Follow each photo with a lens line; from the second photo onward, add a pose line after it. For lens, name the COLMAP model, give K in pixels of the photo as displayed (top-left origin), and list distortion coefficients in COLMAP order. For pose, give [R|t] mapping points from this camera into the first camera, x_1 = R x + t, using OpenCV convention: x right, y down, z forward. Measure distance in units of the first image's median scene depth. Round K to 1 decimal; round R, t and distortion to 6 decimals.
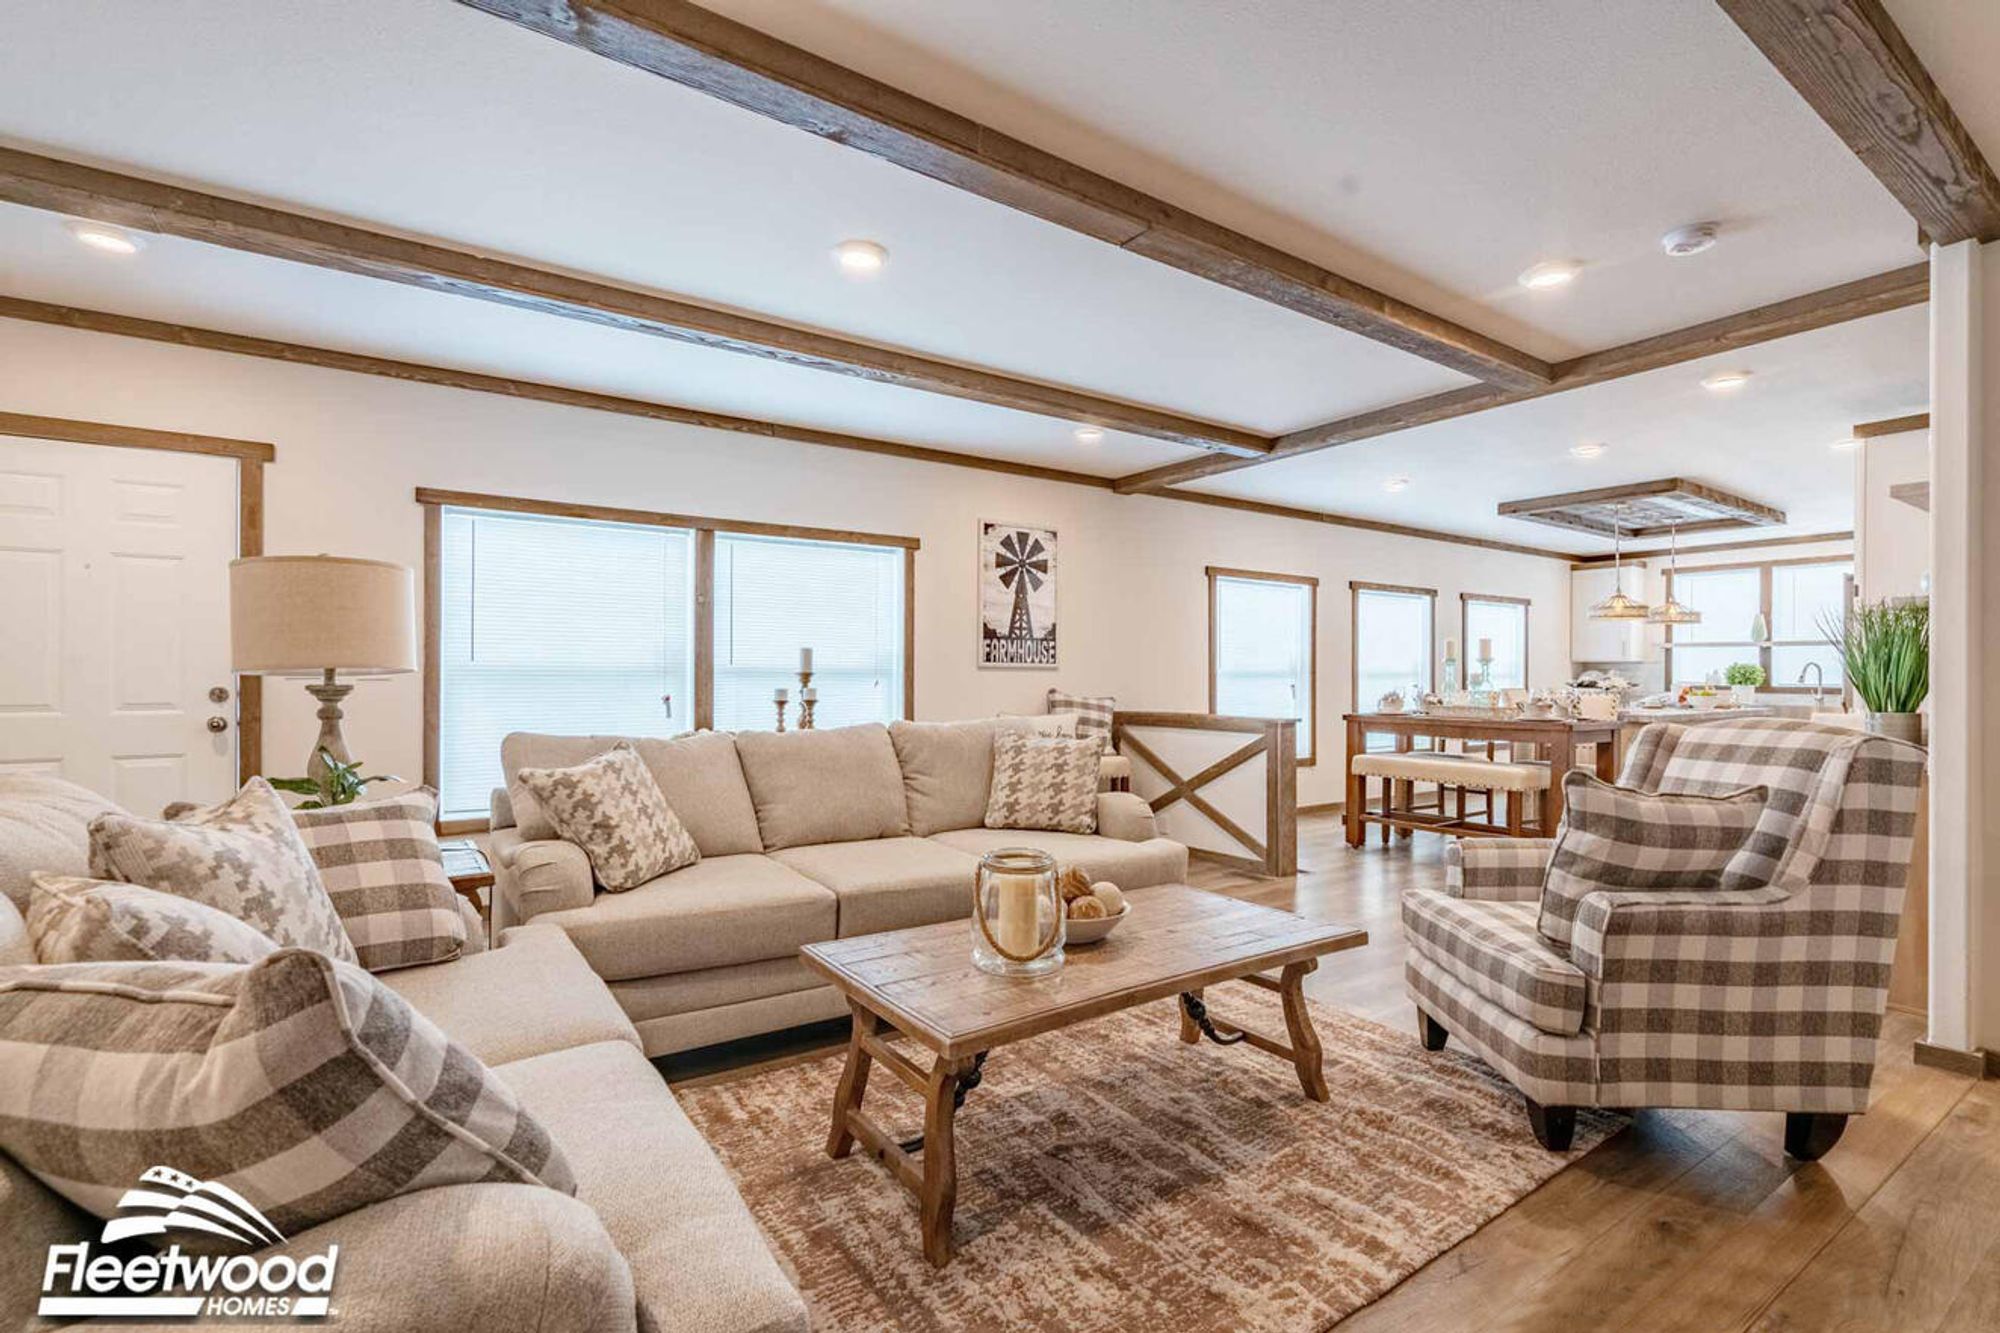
lens RADIAL K [[909.3, 0, 1005.4], [0, 909.3, 678.1], [0, 0, 1]] dist [-0.004572, 0.003278]
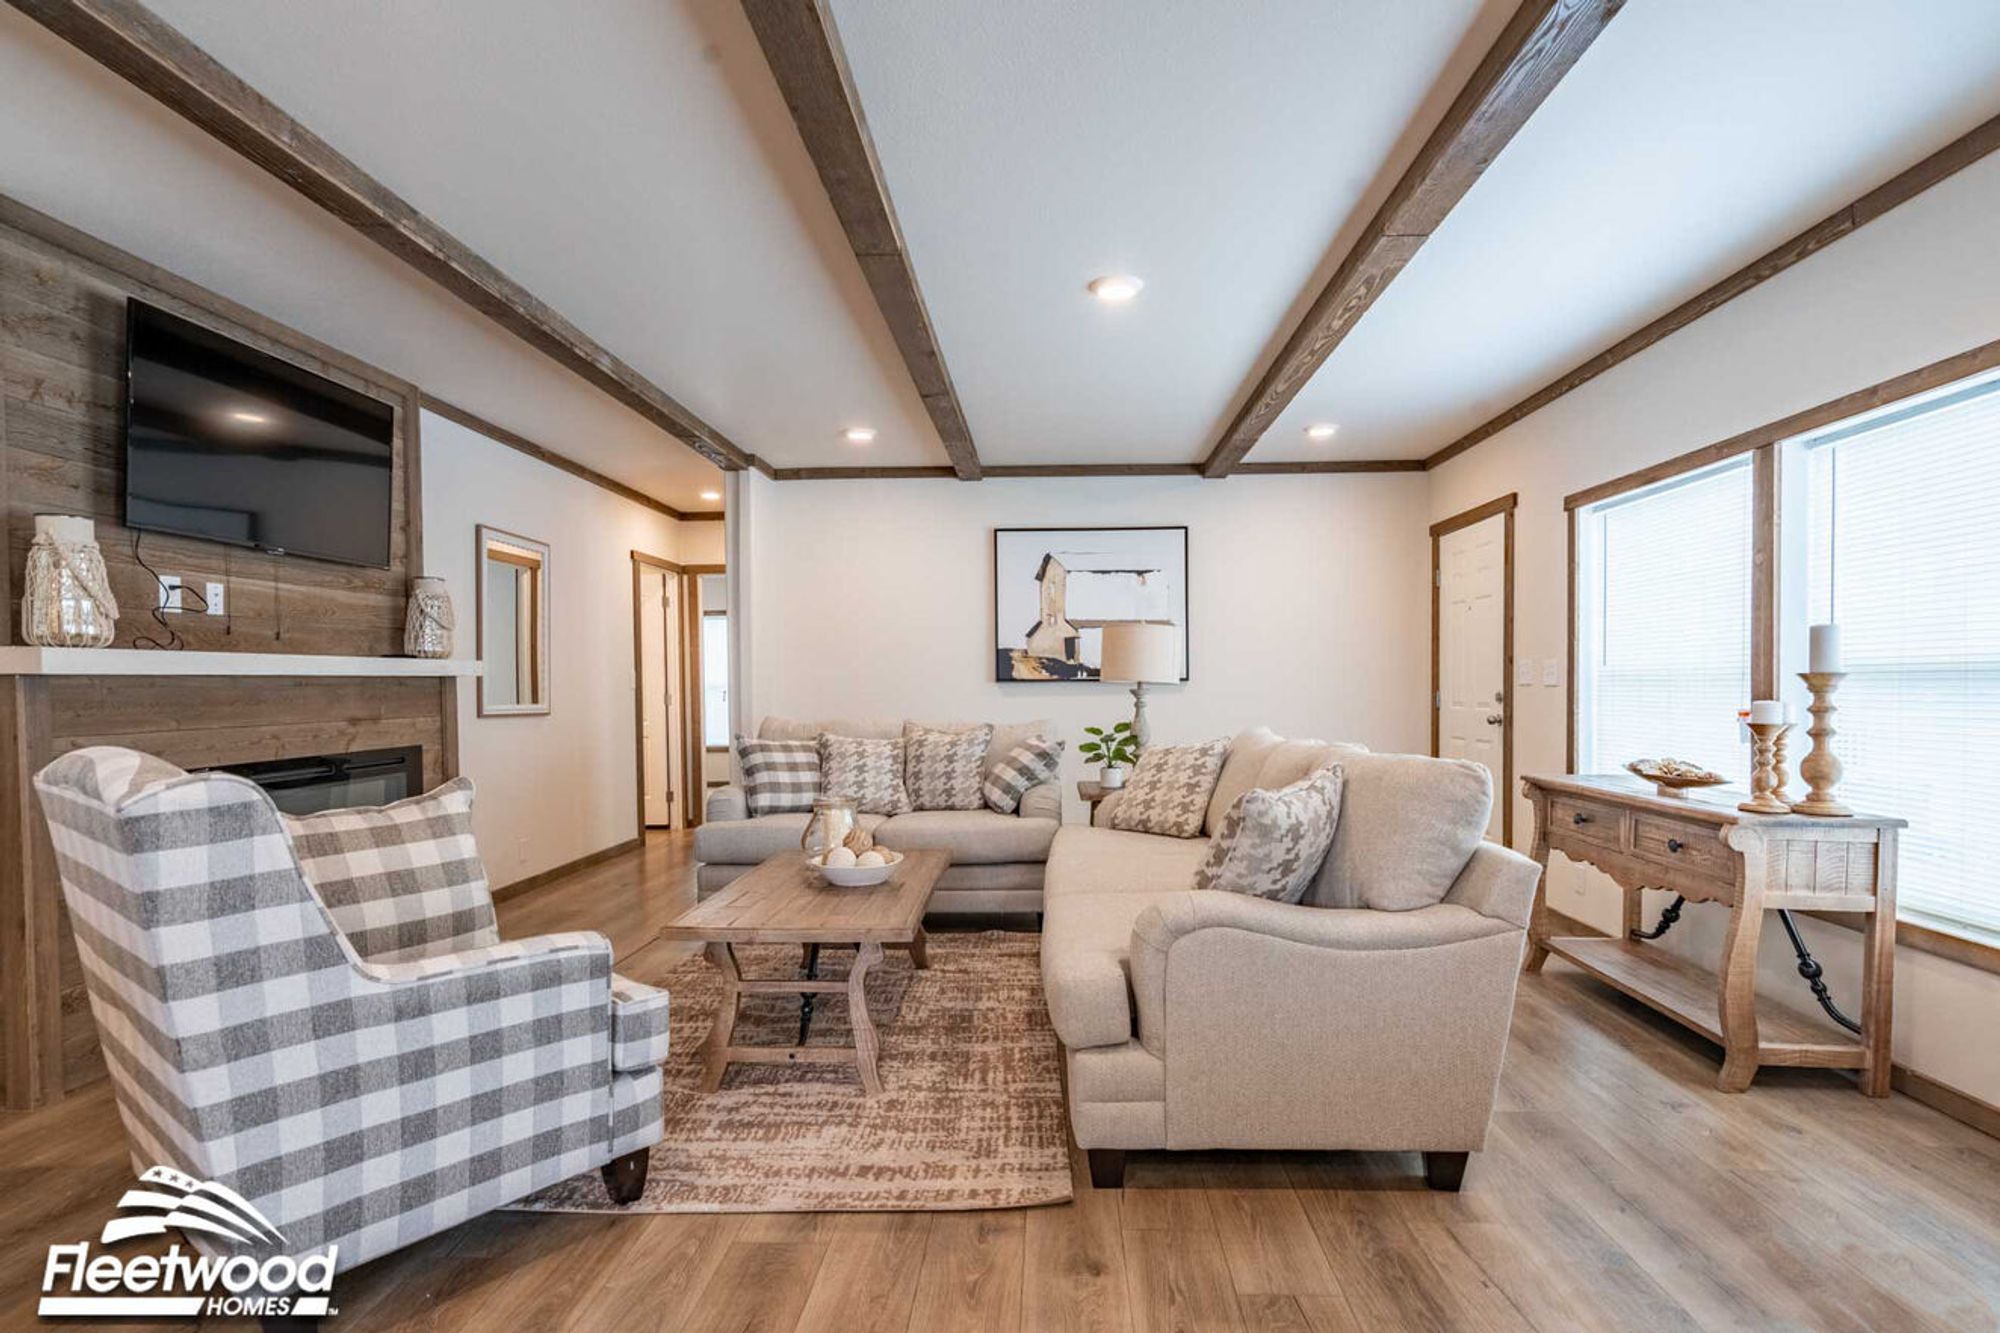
lens RADIAL K [[993.3, 0, 1018.7], [0, 993.3, 695.1], [0, 0, 1]] dist [-0.002692, 0.004155]
pose [[-0.593417, 0.005744, -0.804875, 0.584689], [-0.002215, 0.999959, 0.008769, 0.003785], [0.804892, 0.006987, -0.593380, 1.093745]]
